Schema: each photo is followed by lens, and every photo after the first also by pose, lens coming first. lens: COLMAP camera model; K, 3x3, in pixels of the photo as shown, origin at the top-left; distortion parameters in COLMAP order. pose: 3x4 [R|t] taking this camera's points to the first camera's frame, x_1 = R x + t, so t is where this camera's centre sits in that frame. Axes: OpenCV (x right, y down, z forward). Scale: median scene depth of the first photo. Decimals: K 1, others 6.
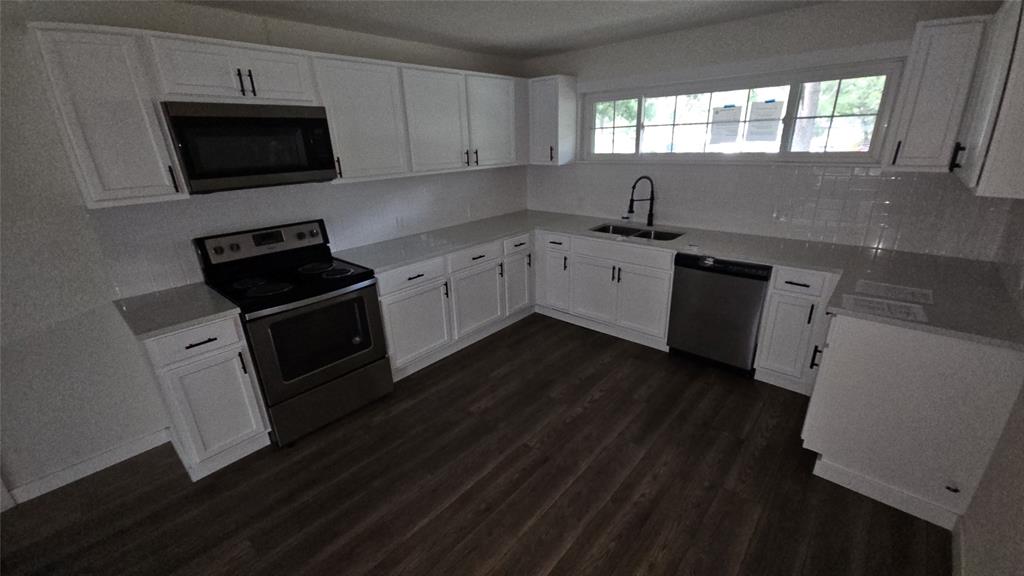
lens RADIAL K [[414.7, 0, 517.7], [0, 414.7, 289.8], [0, 0, 1]] dist [0.014435, -0.008053]
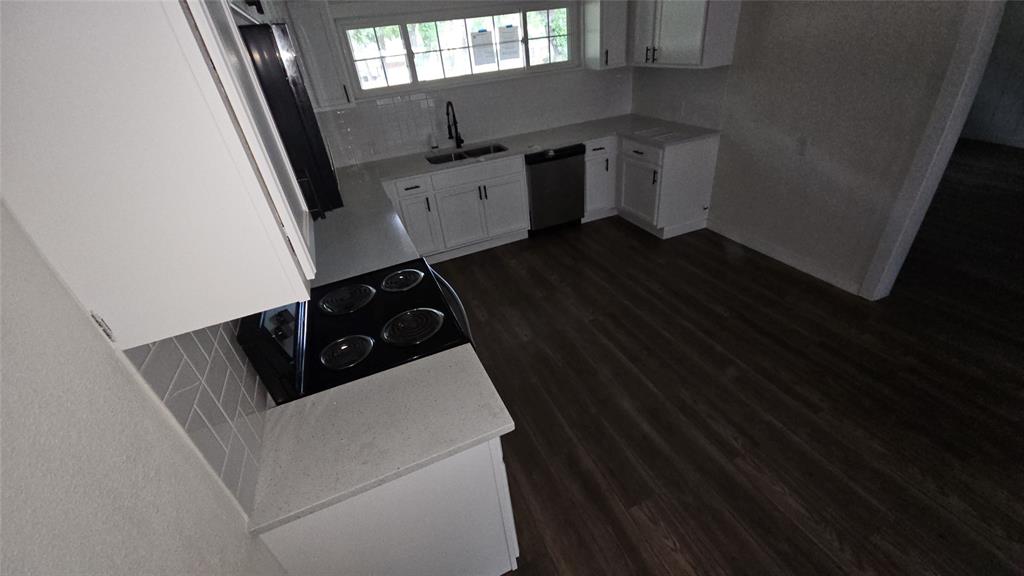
lens RADIAL K [[414.7, 0, 517.7], [0, 414.7, 289.8], [0, 0, 1]] dist [0.014435, -0.008053]
pose [[0.437709, -0.484650, 0.757314, -0.758009], [0.386774, 0.861866, 0.328014, -0.155874], [-0.811676, 0.149335, 0.564696, 0.359403]]
